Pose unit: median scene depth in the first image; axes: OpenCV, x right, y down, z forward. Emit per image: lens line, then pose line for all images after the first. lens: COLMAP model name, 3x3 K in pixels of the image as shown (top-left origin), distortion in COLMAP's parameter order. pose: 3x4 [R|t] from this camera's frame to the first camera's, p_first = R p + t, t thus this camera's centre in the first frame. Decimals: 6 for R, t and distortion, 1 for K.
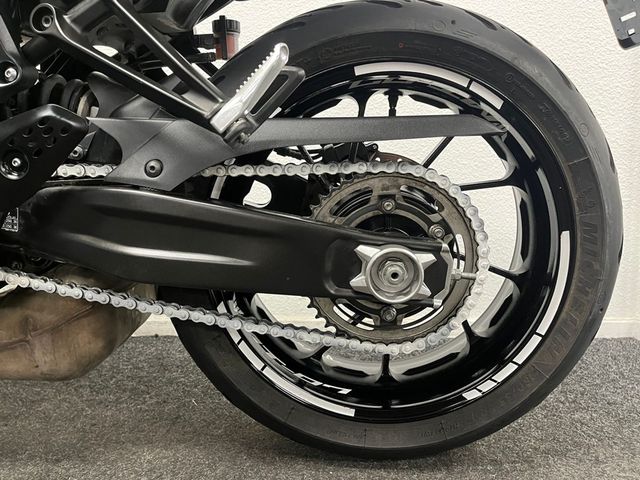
lens RADIAL K [[486.4, 0, 324.2], [0, 486.4, 240.4], [0, 0, 1]] dist [0.042759, -0.041179]
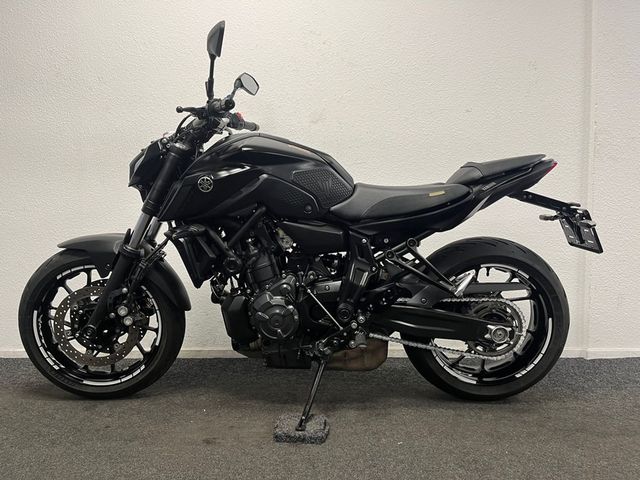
lens RADIAL K [[486.4, 0, 321.0], [0, 486.4, 243.5], [0, 0, 1]] dist [0.042759, -0.041179]
pose [[0.999272, 0.005223, 0.037793, -0.967443], [-0.003264, 0.998658, -0.051695, -0.298892], [-0.038012, 0.051534, 0.997948, -1.852797]]
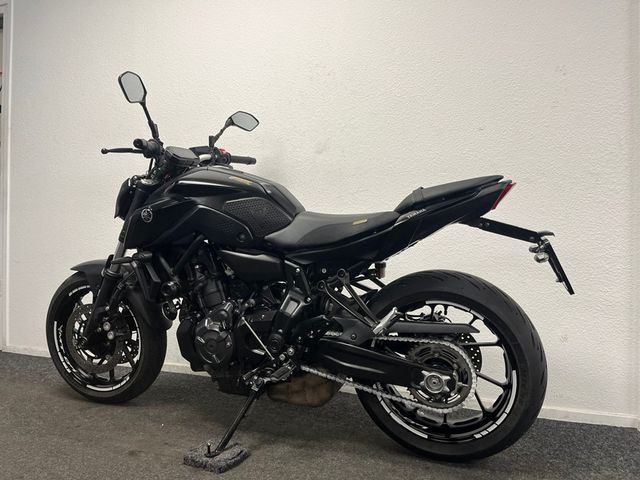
lens RADIAL K [[486.4, 0, 319.9], [0, 486.4, 241.2], [0, 0, 1]] dist [0.042759, -0.041179]
pose [[0.944328, 0.012350, -0.328775, 0.360416], [-0.049527, 0.993244, -0.104943, -0.340710], [0.325257, 0.115384, 0.938560, -1.624045]]
